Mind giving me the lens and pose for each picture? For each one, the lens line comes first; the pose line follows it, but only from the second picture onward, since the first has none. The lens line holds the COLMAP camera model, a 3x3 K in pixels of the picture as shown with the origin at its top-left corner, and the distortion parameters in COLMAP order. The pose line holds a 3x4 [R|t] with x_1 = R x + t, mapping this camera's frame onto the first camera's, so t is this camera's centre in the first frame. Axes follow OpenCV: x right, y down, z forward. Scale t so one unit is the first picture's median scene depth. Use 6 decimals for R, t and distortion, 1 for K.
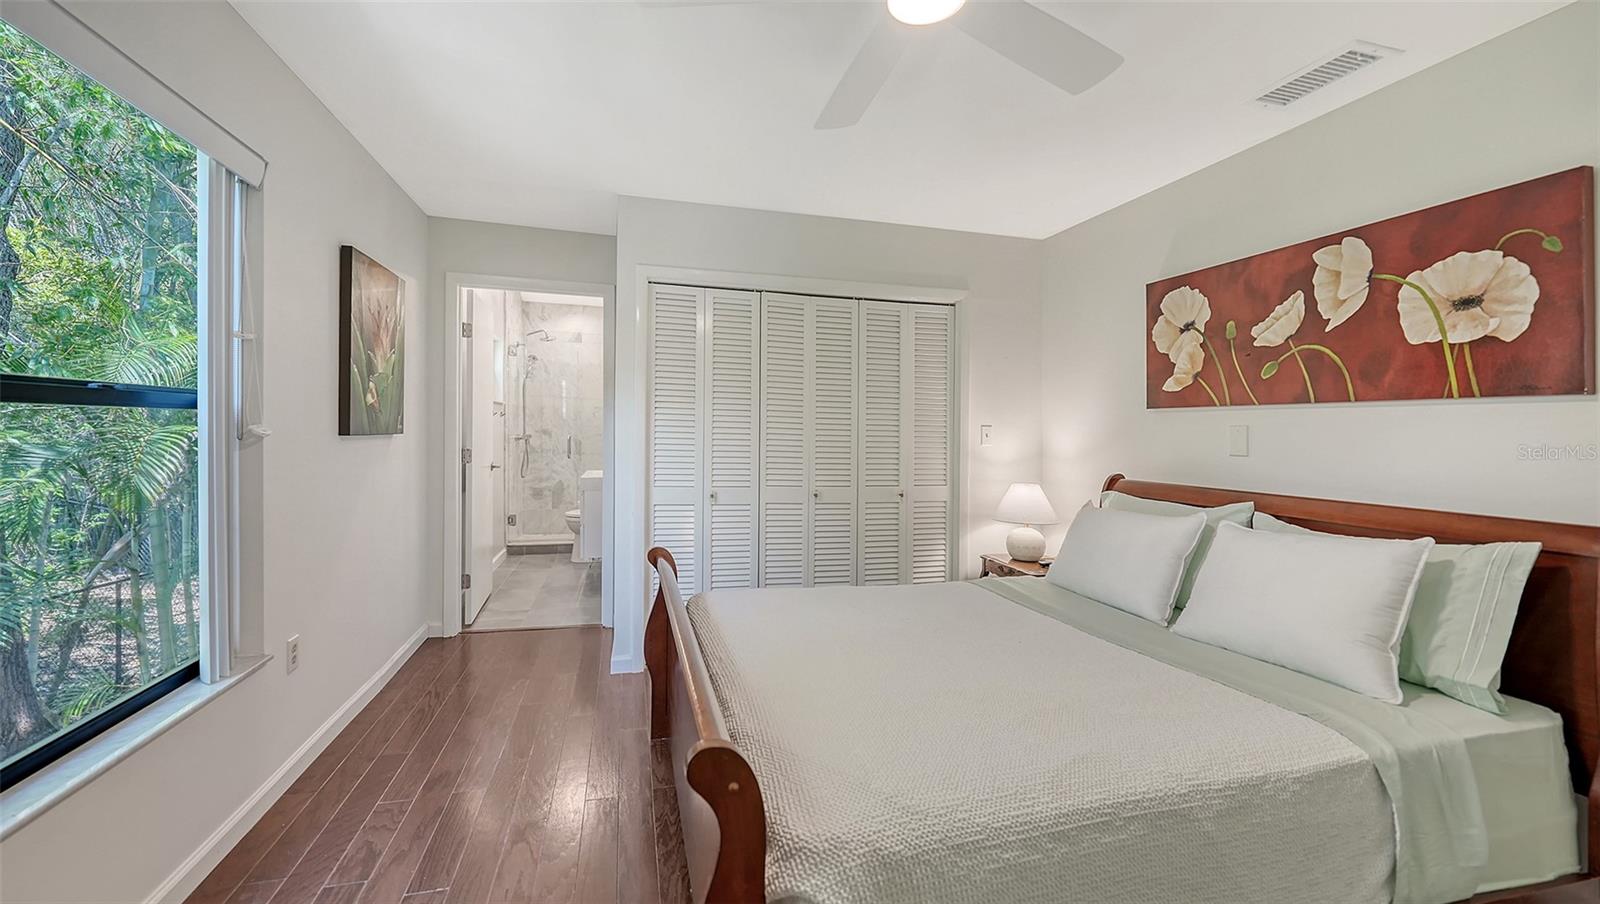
lens RADIAL K [[622.5, 0, 800.0], [0, 622.5, 452.0], [0, 0, 1]] dist [0.001469, 0.000161]
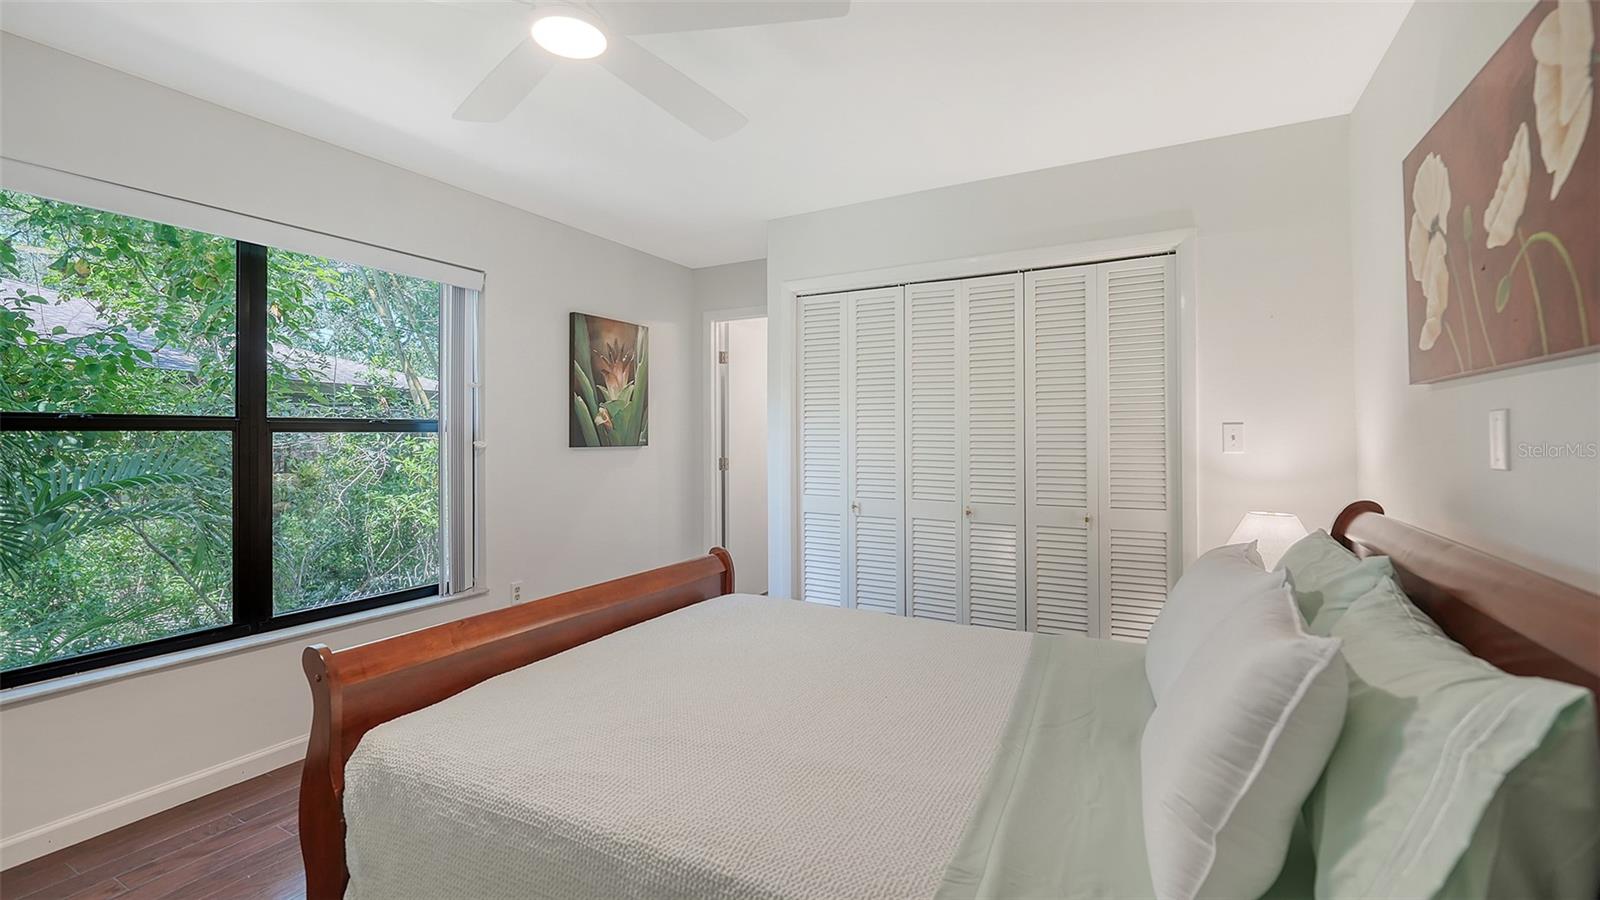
lens RADIAL K [[695.6, 0, 800.0], [0, 695.6, 450.0], [0, 0, 1]] dist [-0.001546, -0.000159]
pose [[0.722459, -0.007888, -0.691369, 0.620269], [-0.006986, 0.999801, -0.018707, 0.004537], [0.691379, 0.018345, 0.722259, 0.191700]]
